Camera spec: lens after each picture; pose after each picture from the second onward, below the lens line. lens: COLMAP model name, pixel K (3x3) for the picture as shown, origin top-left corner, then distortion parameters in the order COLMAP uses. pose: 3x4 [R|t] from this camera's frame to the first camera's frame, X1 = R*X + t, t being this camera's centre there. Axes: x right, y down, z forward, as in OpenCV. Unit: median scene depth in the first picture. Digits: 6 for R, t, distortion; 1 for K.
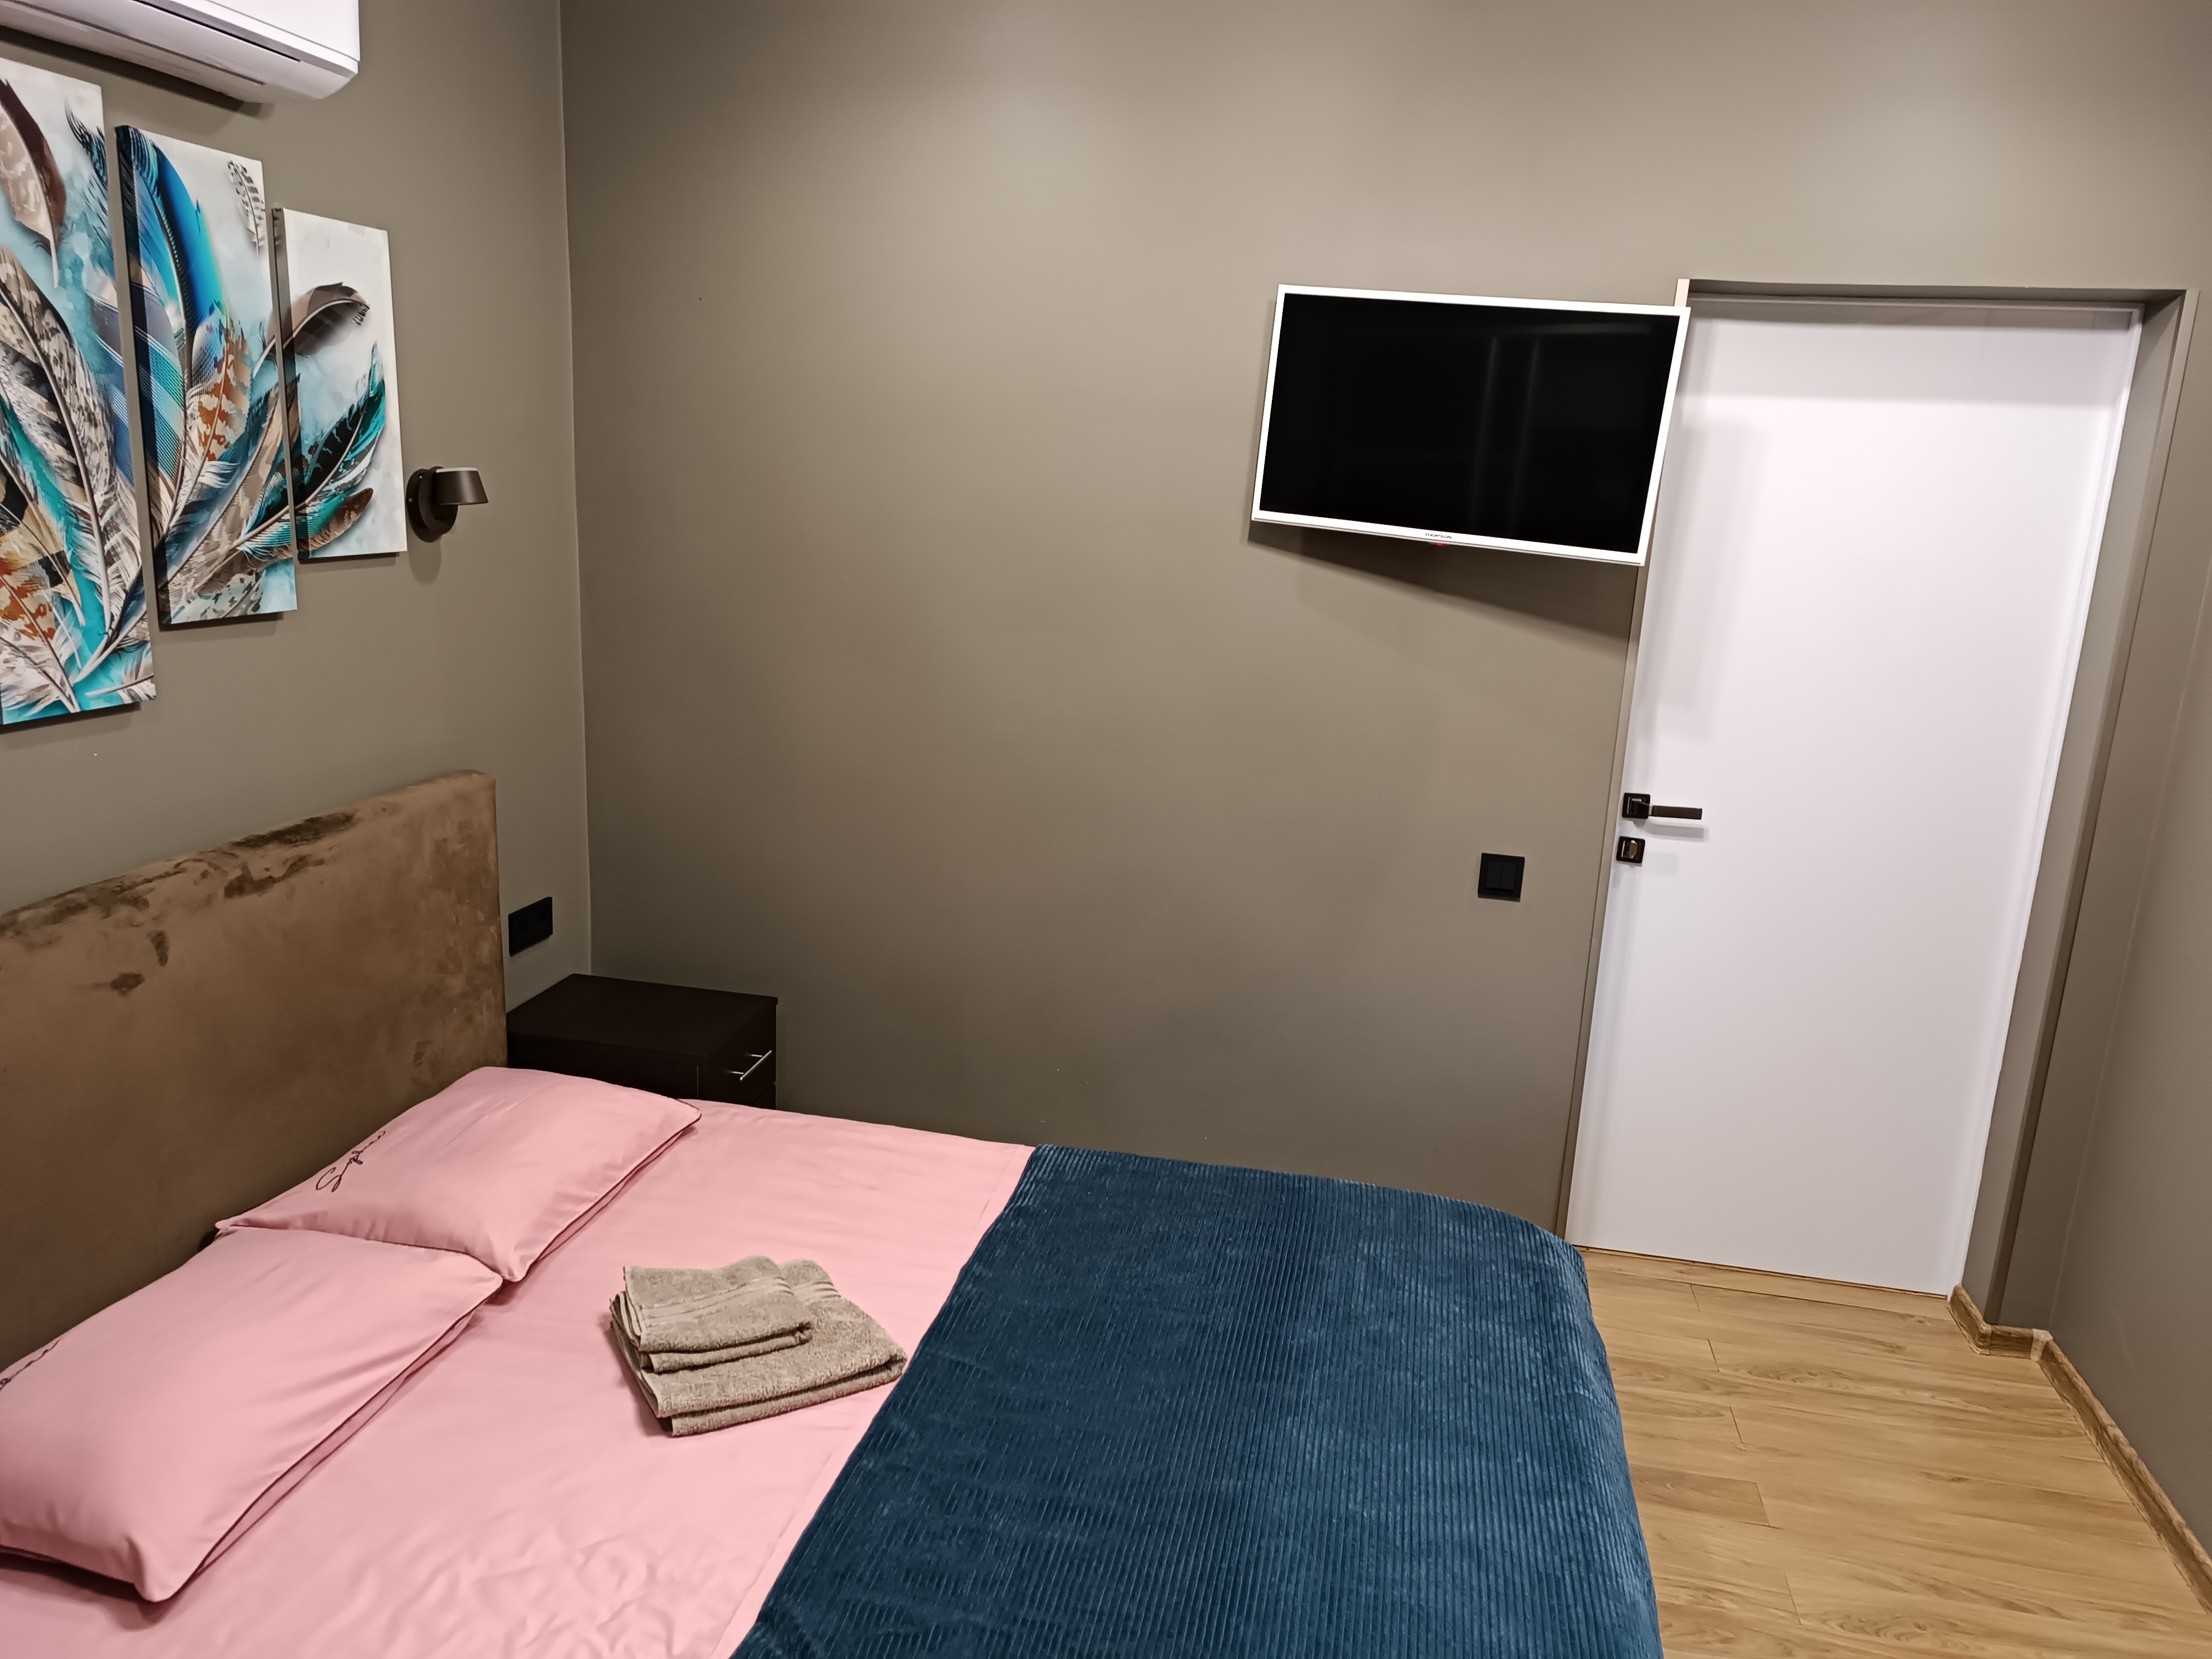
lens RADIAL K [[1589.5, 0, 1103.0], [0, 1589.5, 833.5], [0, 0, 1]] dist [0.003542, -0.004966]
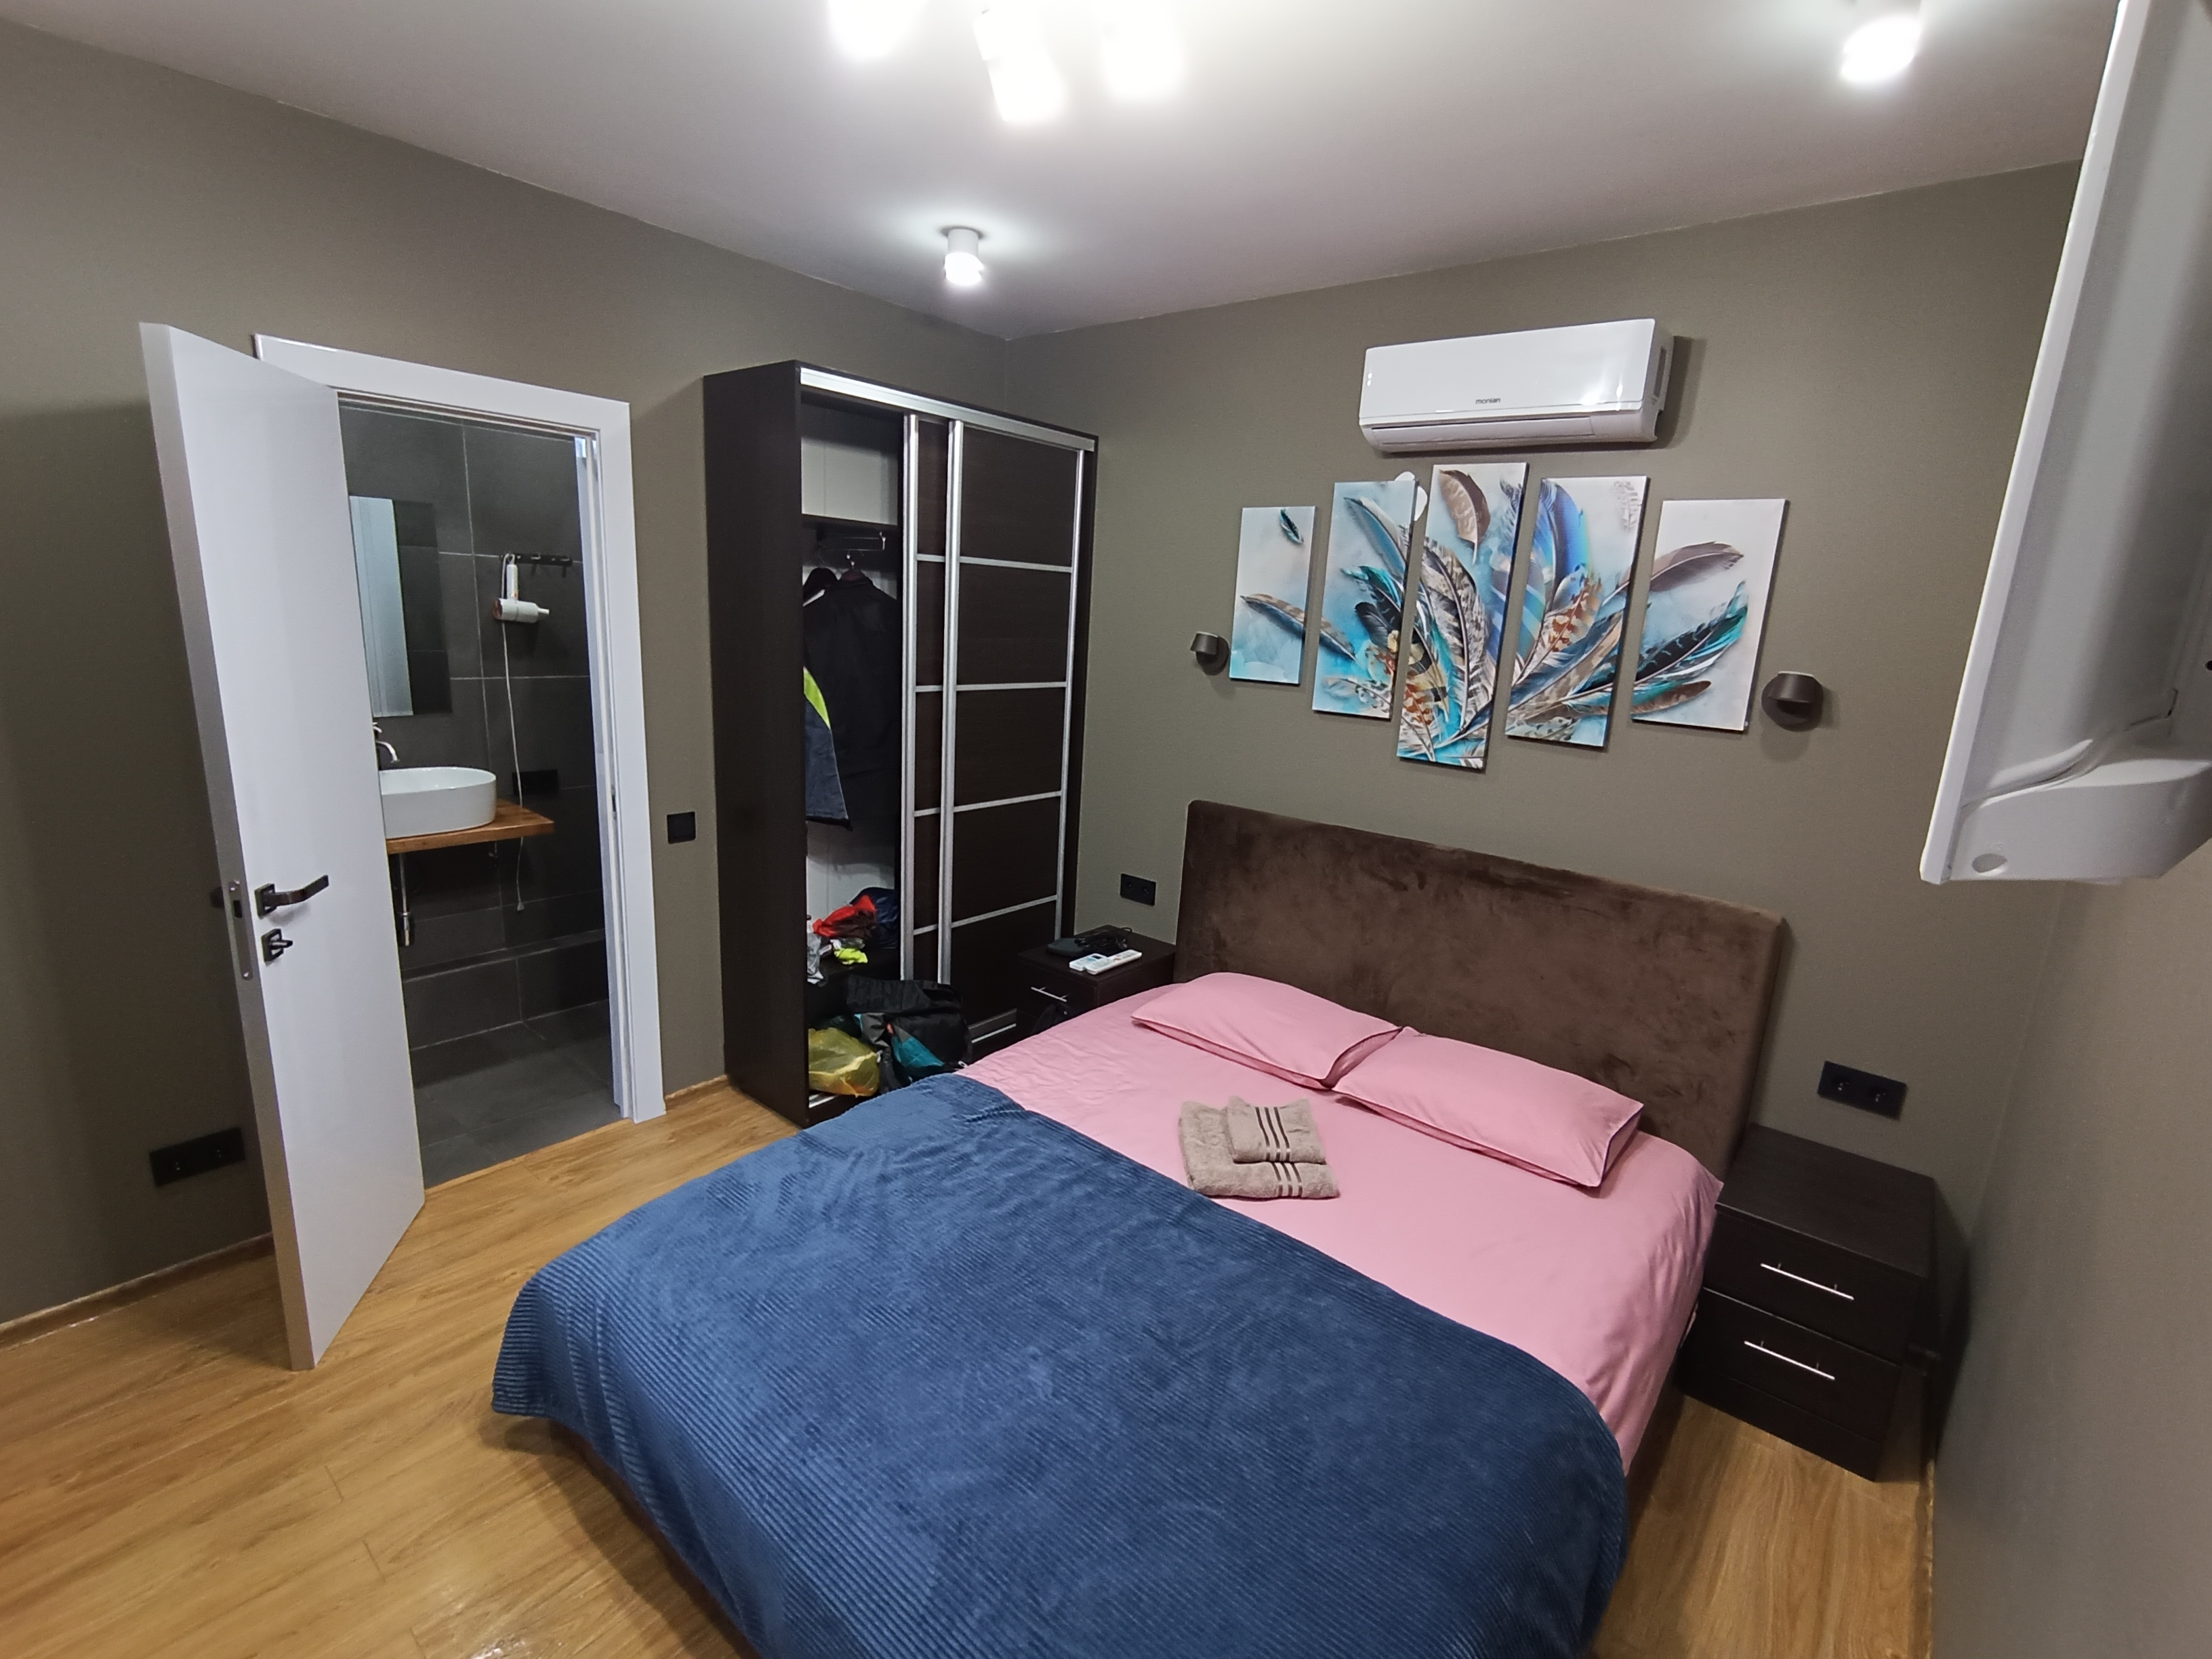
lens RADIAL K [[1021.4, 0, 1100.2], [0, 1021.4, 828.9], [0, 0, 1]] dist [0.000912, 0.000127]
pose [[-0.472253, 0.104889, -0.875200, 0.727815], [-0.289351, 0.919428, 0.266322, -0.215572], [0.832618, 0.379012, -0.403853, 1.147030]]
